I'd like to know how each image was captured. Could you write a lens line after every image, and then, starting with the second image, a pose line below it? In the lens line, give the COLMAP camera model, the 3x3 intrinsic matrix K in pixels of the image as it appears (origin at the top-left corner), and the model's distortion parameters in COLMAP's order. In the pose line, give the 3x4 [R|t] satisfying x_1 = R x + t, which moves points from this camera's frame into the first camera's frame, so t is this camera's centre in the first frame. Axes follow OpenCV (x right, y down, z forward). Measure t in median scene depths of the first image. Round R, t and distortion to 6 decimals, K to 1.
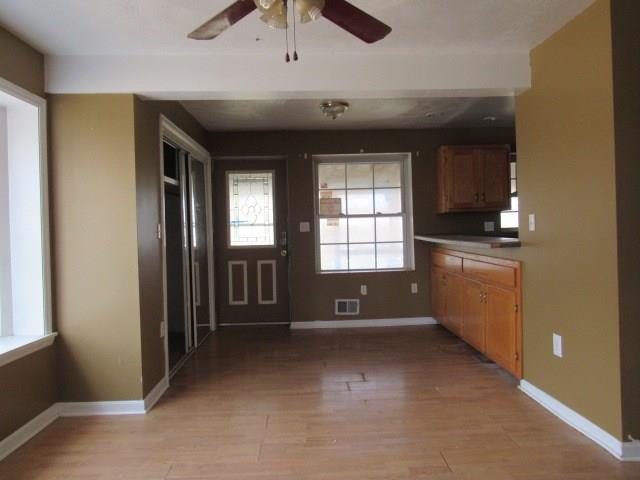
lens RADIAL K [[457.0, 0, 320.1], [0, 457.0, 238.9], [0, 0, 1]] dist [-0.032102, 0.000258]
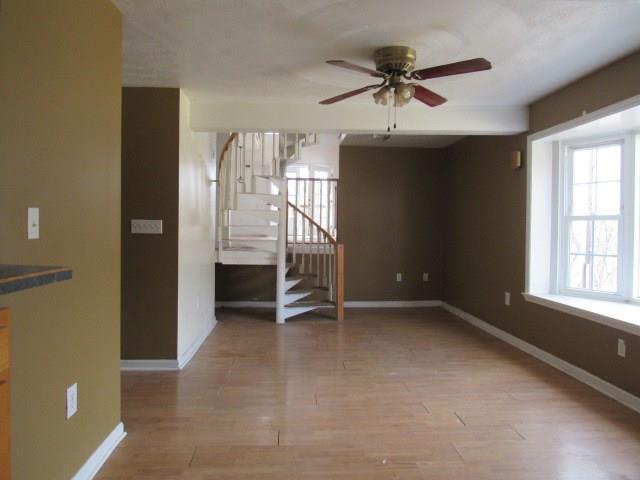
lens RADIAL K [[457.0, 0, 318.7], [0, 457.0, 239.1], [0, 0, 1]] dist [-0.032102, 0.000258]
pose [[-0.999150, 0.028575, -0.029724, 0.174635], [0.027517, 0.998994, 0.035417, -0.031017], [0.030706, 0.034569, -0.998930, 1.869321]]
